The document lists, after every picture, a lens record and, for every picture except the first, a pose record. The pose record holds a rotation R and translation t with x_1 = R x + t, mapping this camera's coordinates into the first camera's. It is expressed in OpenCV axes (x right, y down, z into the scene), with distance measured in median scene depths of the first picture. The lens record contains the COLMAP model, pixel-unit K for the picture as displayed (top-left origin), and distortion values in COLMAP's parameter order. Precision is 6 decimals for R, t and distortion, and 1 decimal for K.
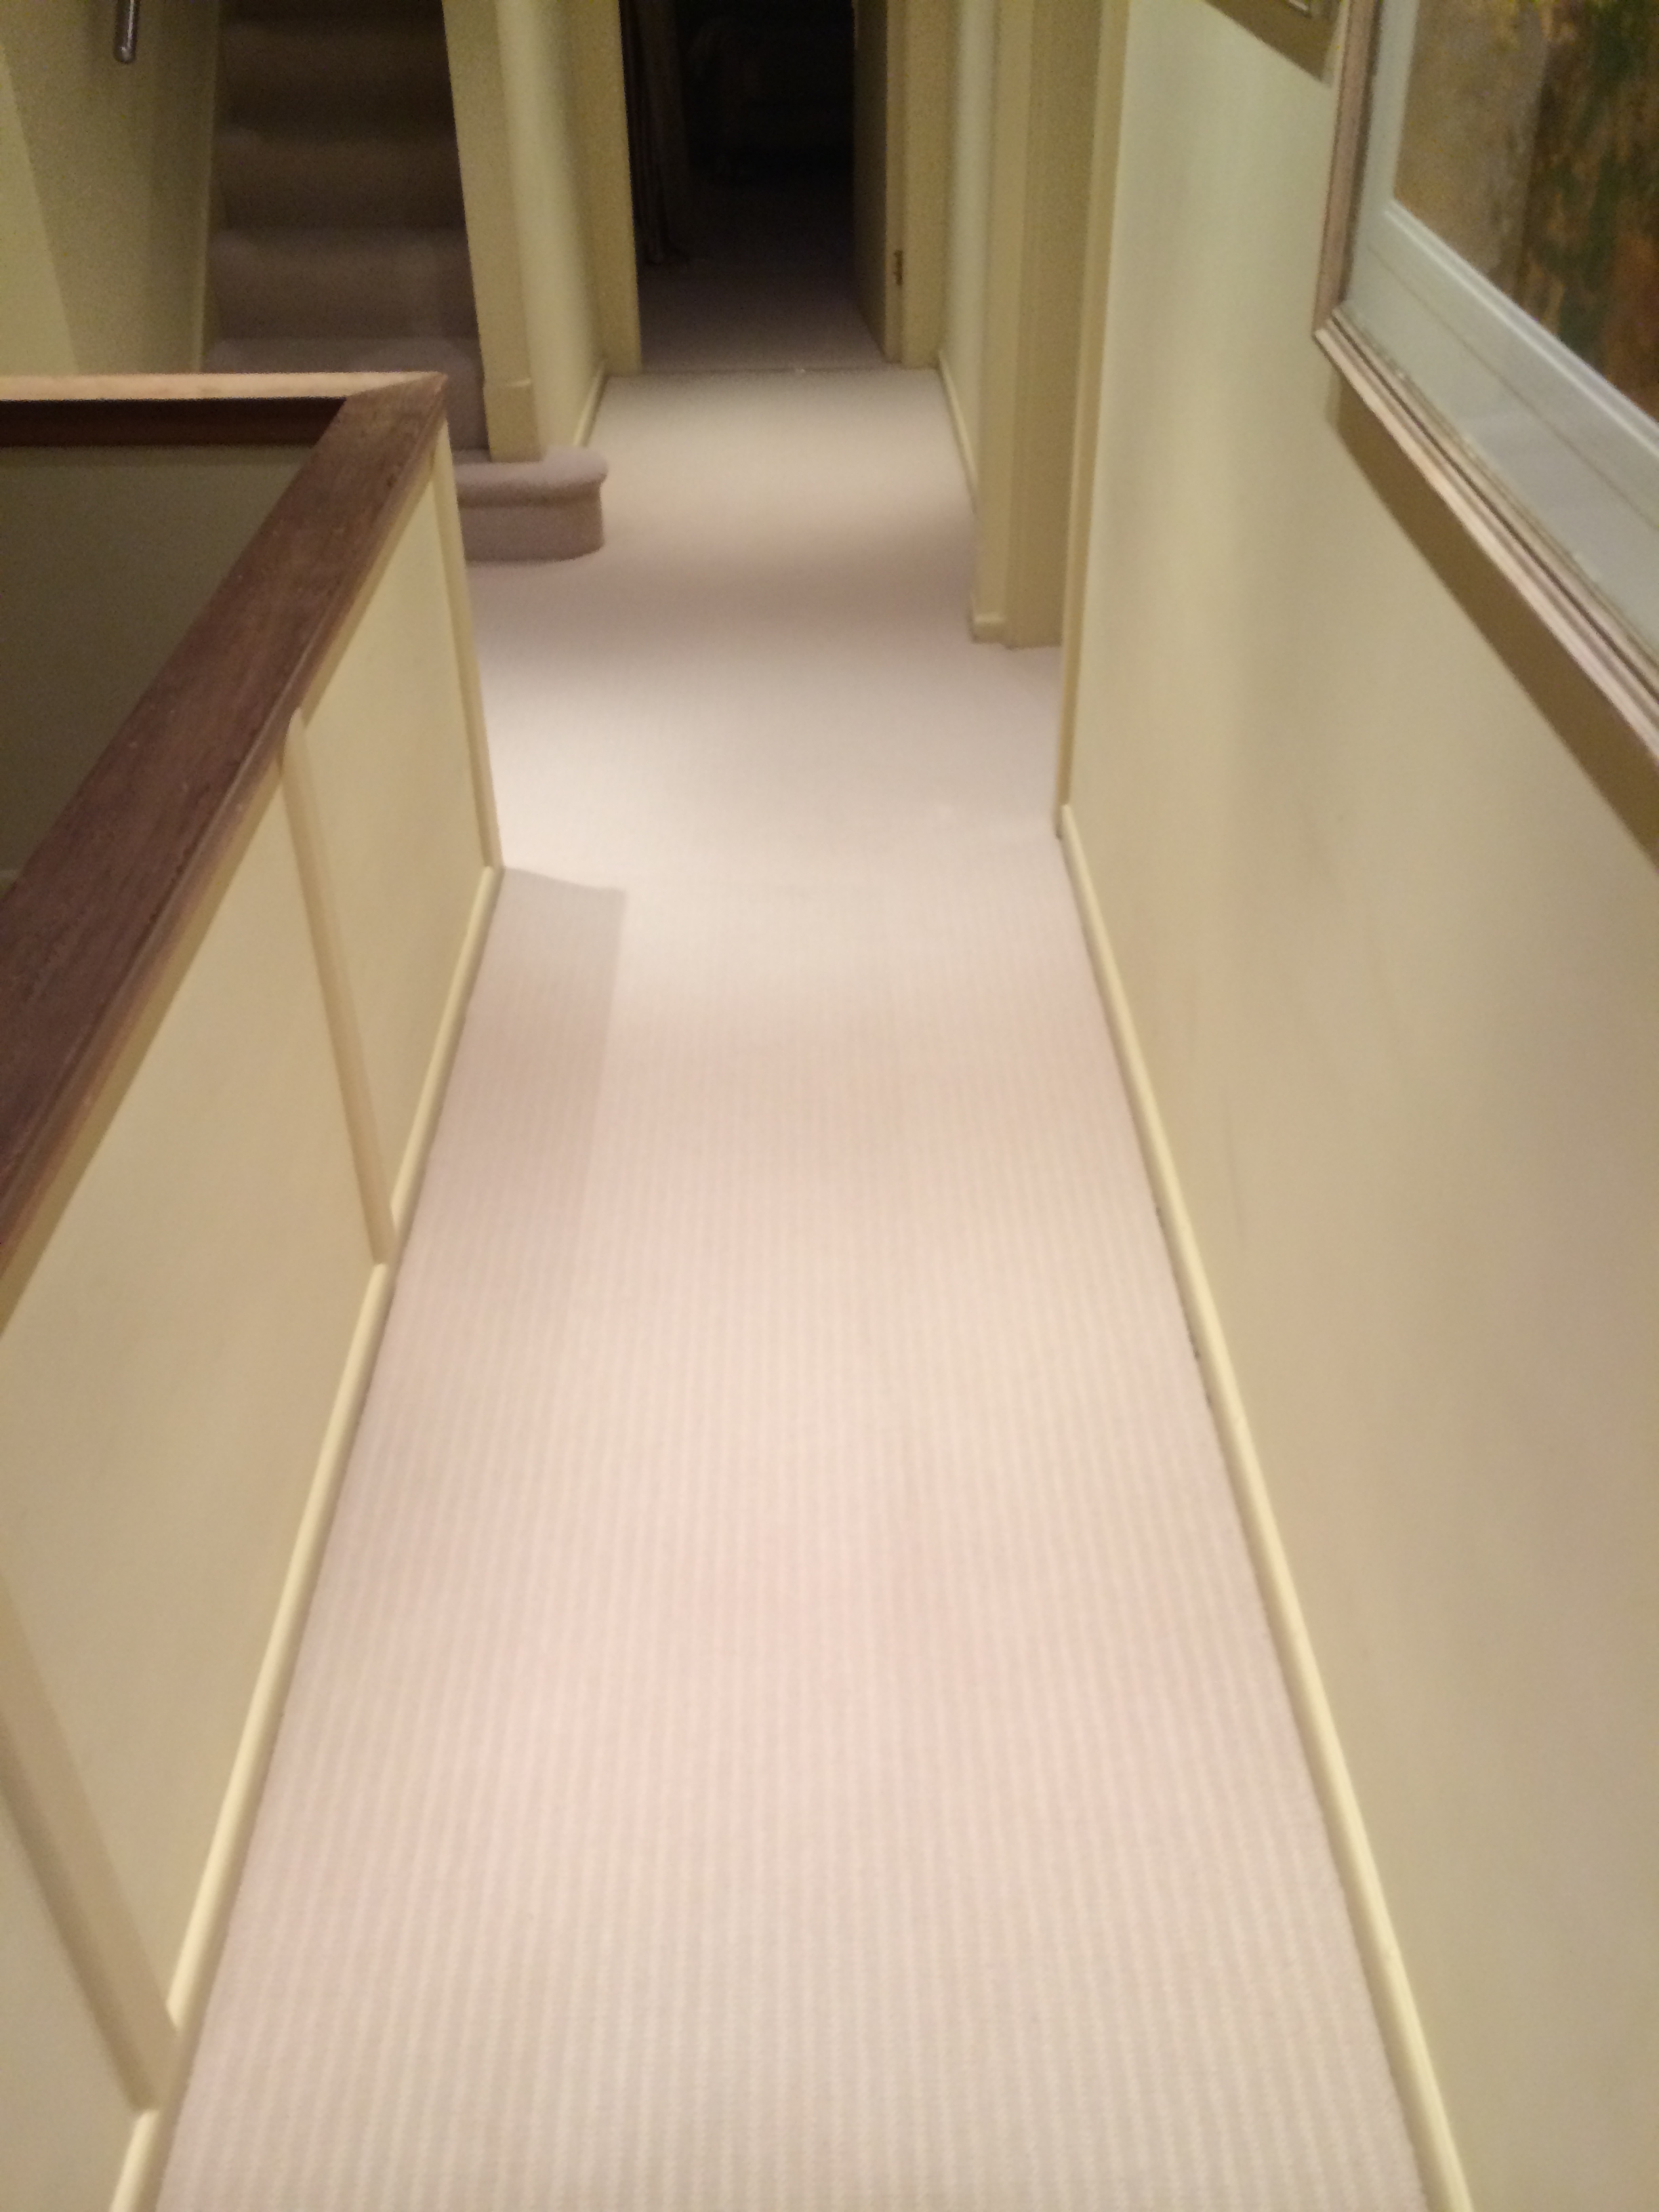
lens RADIAL K [[1931.3, 0, 839.2], [0, 1931.3, 1113.8], [0, 0, 1]] dist [0.082644, -0.101431]
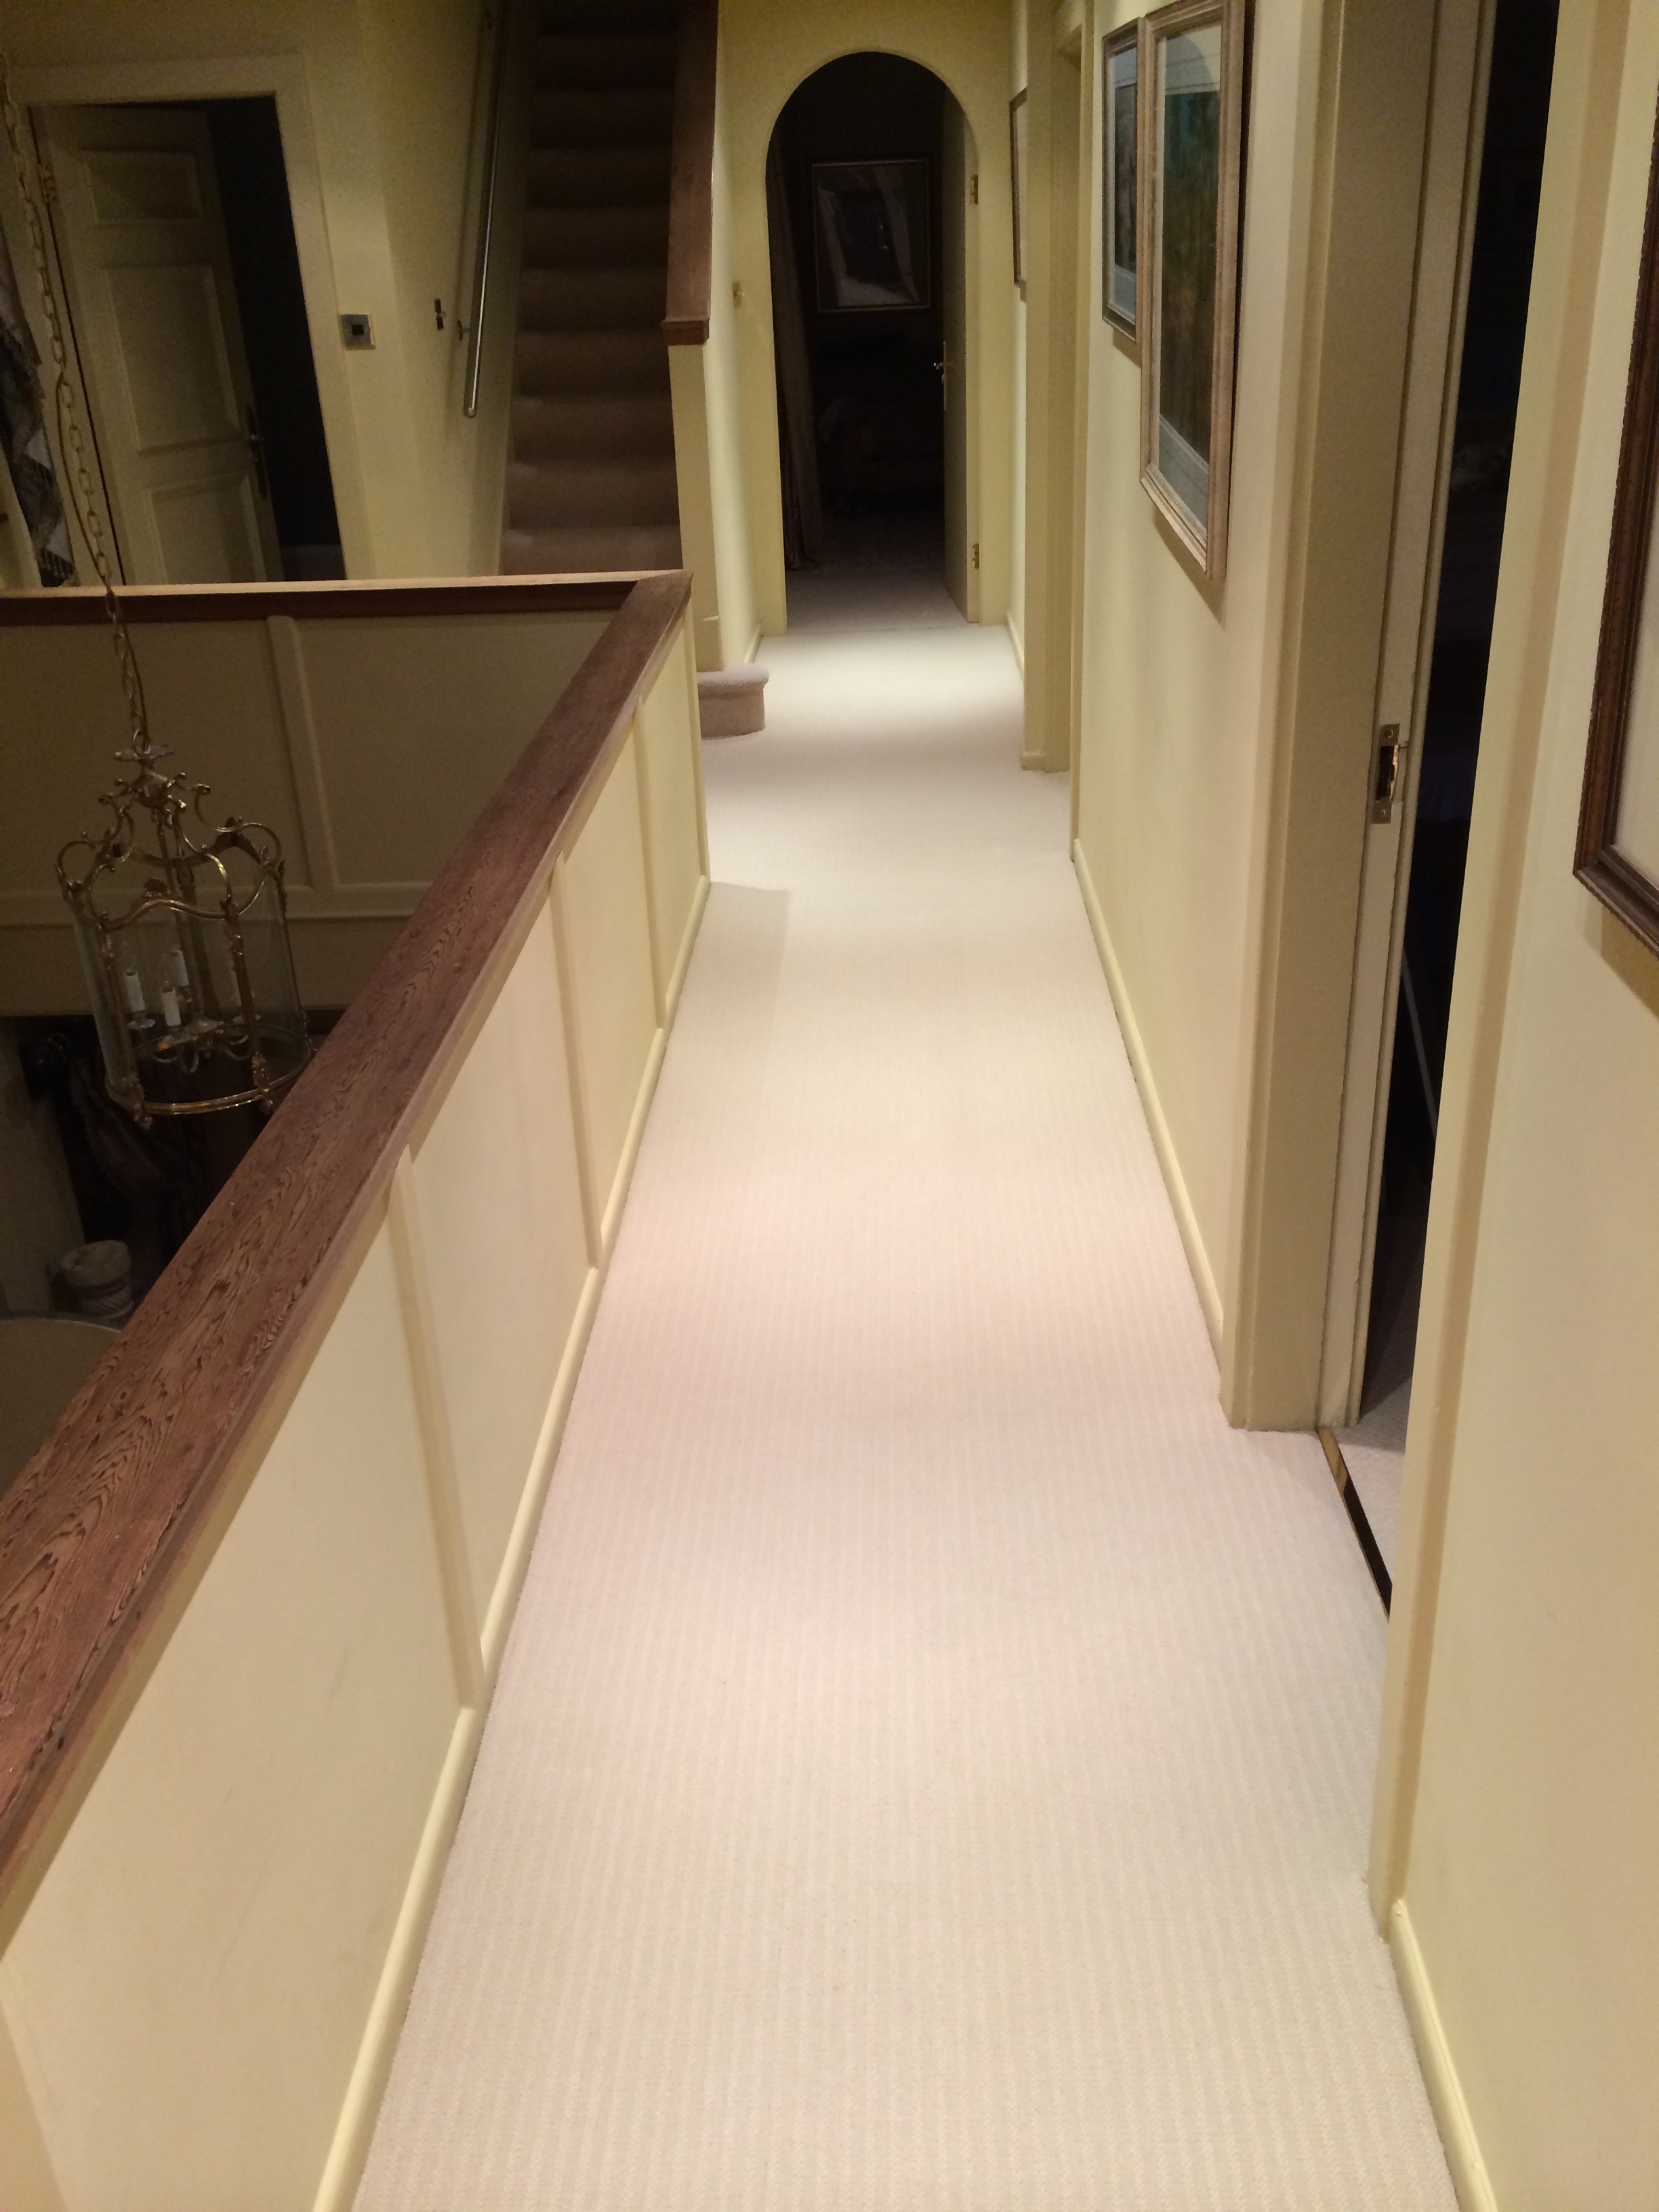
lens RADIAL K [[1931.3, 0, 830.6], [0, 1931.3, 1104.6], [0, 0, 1]] dist [0.082644, -0.101431]
pose [[0.997878, -0.013633, -0.063666, 0.013424], [0.002574, 0.985329, -0.170644, 0.227218], [0.065058, 0.170119, 0.983274, -0.354248]]
